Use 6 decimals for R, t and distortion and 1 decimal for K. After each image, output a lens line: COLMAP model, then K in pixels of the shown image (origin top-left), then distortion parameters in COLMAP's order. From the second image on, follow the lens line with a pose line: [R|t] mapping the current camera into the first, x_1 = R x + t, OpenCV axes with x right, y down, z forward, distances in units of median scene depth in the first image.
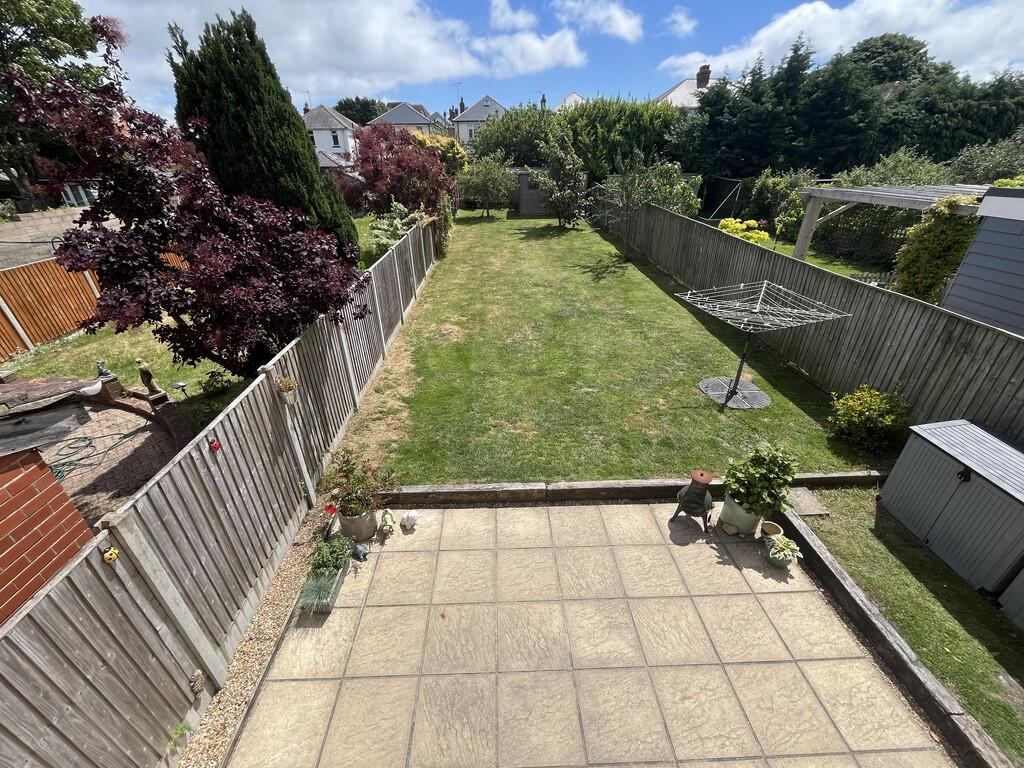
lens RADIAL K [[415.8, 0, 507.8], [0, 415.8, 383.0], [0, 0, 1]] dist [-0.003160, 0.000308]
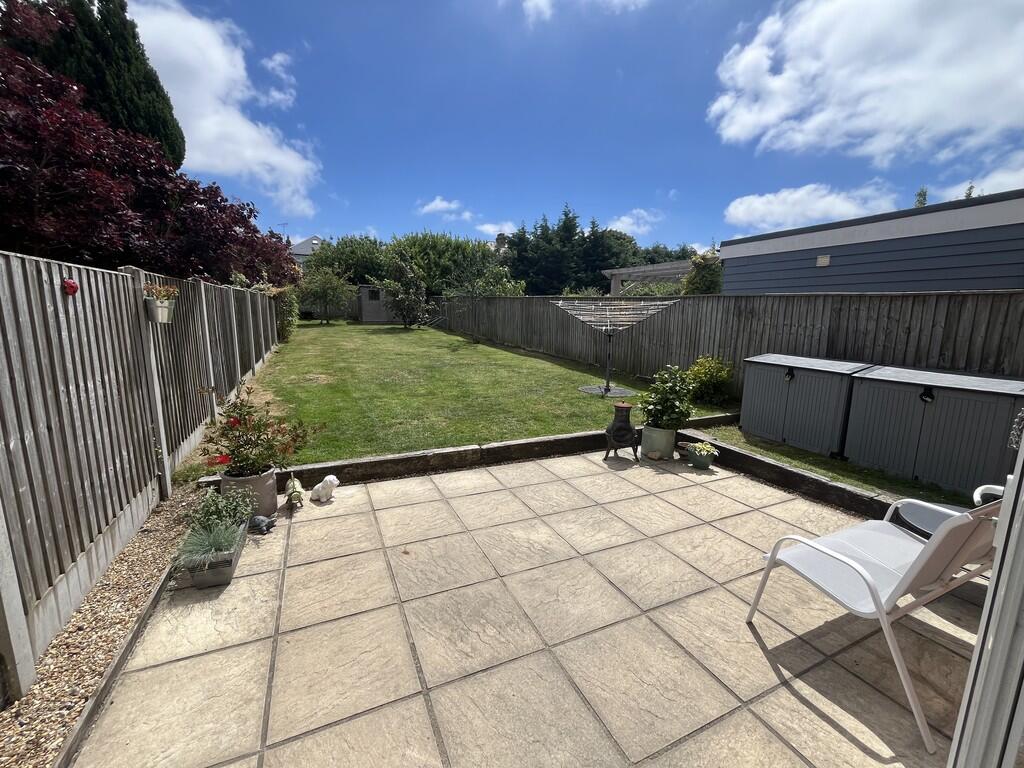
lens RADIAL K [[415.8, 0, 506.7], [0, 415.8, 384.2], [0, 0, 1]] dist [-0.003160, 0.000308]
pose [[0.920933, -0.035190, 0.388129, -0.233465], [0.156320, 0.945643, -0.285172, 0.445905], [-0.356996, 0.323297, 0.876375, 0.150049]]
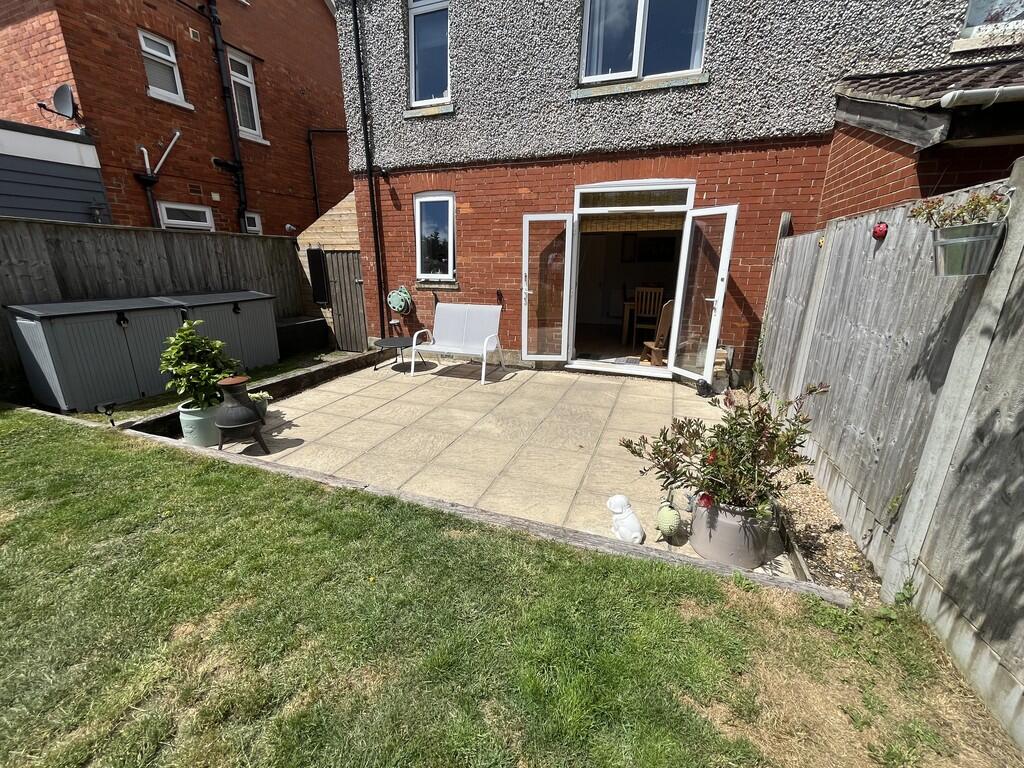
lens RADIAL K [[415.8, 0, 510.0], [0, 415.8, 384.1], [0, 0, 1]] dist [-0.003160, 0.000308]
pose [[-0.923130, -0.099281, 0.371448, -0.300982], [0.192140, 0.717688, 0.669333, -0.191812], [-0.333036, 0.689251, -0.643444, 1.364143]]
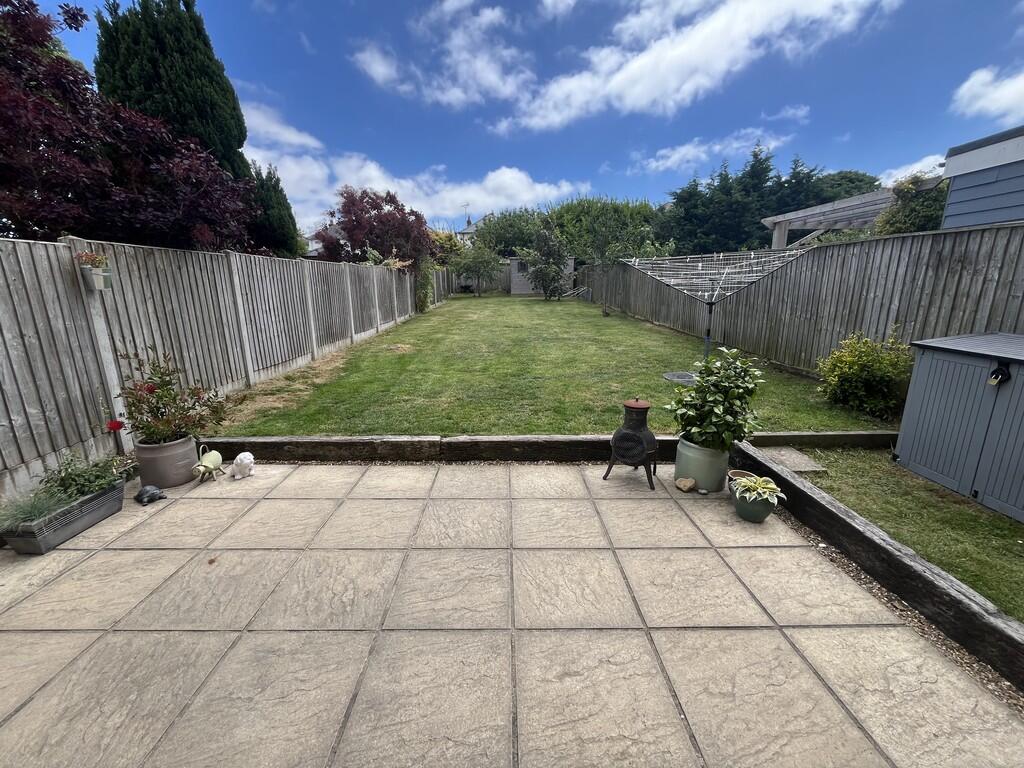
lens RADIAL K [[415.8, 0, 508.0], [0, 415.8, 383.9], [0, 0, 1]] dist [-0.003160, 0.000308]
pose [[0.999686, 0.012348, -0.021801, 0.262081], [-0.017515, 0.966613, -0.255640, 0.392722], [0.017917, 0.255942, 0.966526, 0.287438]]
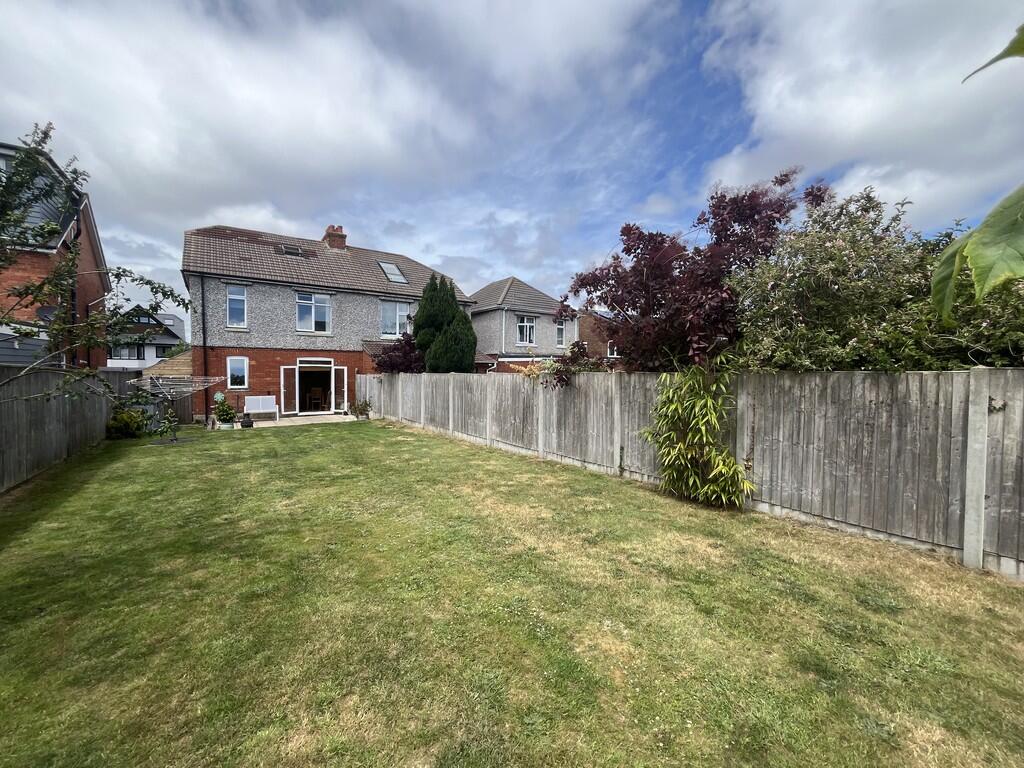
lens RADIAL K [[415.8, 0, 509.8], [0, 415.8, 386.7], [0, 0, 1]] dist [-0.003160, 0.000308]
pose [[-0.830468, 0.031706, -0.556163, 0.590249], [-0.258692, 0.862249, 0.435436, -1.823514], [0.493357, 0.505491, -0.707869, 4.149327]]
